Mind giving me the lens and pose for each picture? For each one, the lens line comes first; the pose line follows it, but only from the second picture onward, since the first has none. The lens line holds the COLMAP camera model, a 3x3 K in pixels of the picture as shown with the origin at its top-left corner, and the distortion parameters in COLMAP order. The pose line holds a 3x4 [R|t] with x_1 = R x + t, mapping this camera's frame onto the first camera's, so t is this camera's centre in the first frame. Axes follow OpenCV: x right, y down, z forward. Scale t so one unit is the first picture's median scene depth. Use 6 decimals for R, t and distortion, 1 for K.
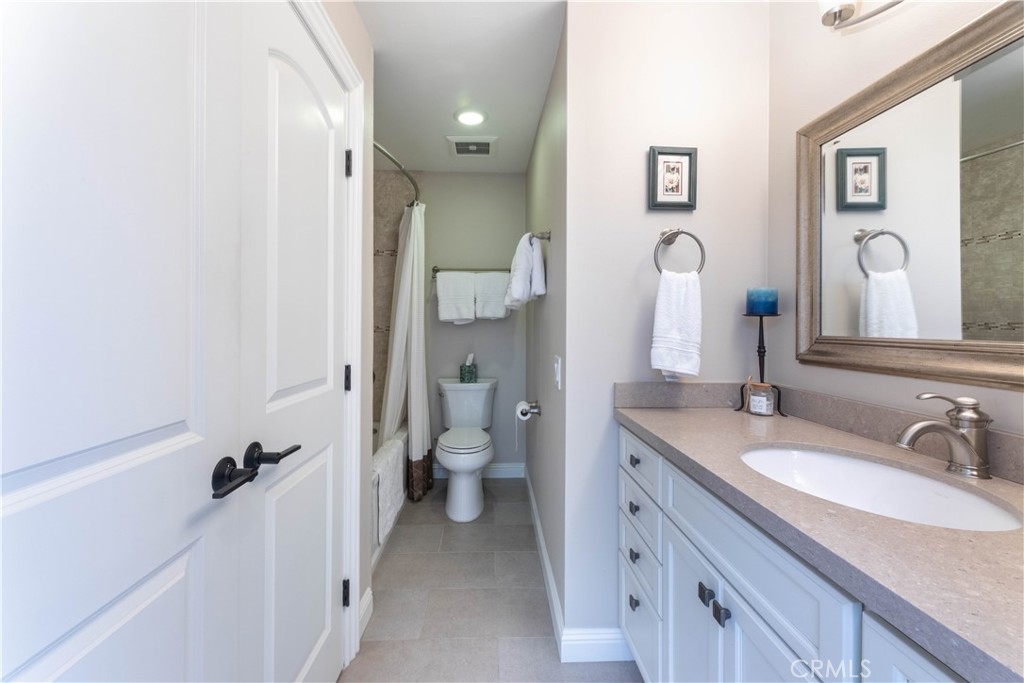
lens RADIAL K [[412.5, 0, 500.7], [0, 412.5, 340.3], [0, 0, 1]] dist [0.000462, -0.000784]
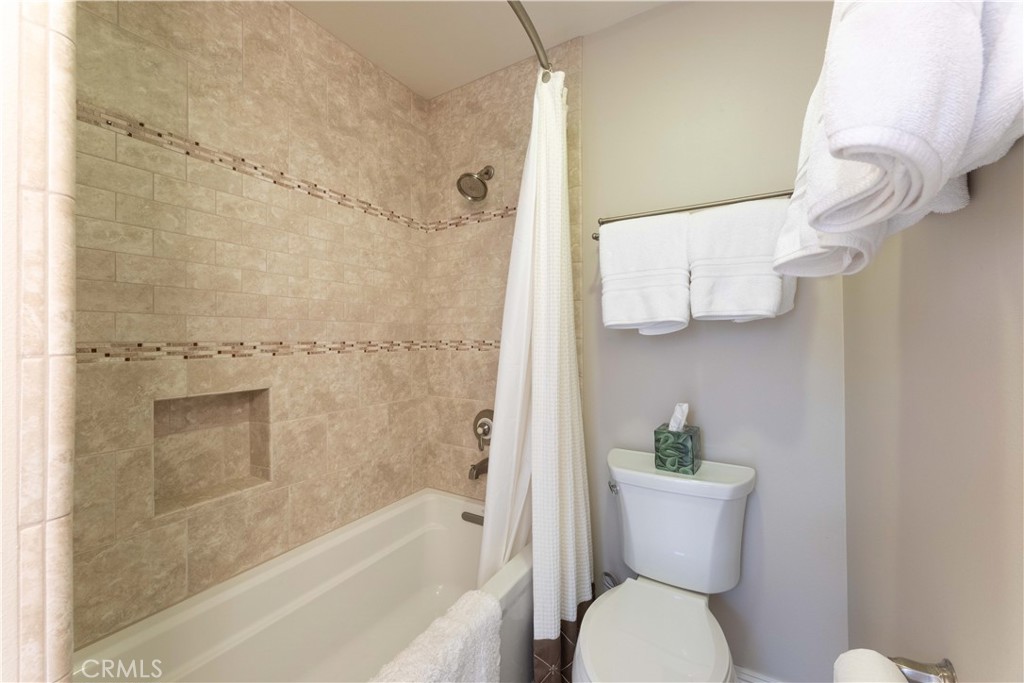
lens RADIAL K [[412.5, 0, 500.7], [0, 412.5, 340.3], [0, 0, 1]] dist [0.000462, -0.000784]
pose [[0.836692, -0.008727, -0.547605, 0.005288], [-0.012162, 0.999330, -0.034507, -0.016346], [0.547539, 0.035532, 0.836025, 0.546291]]
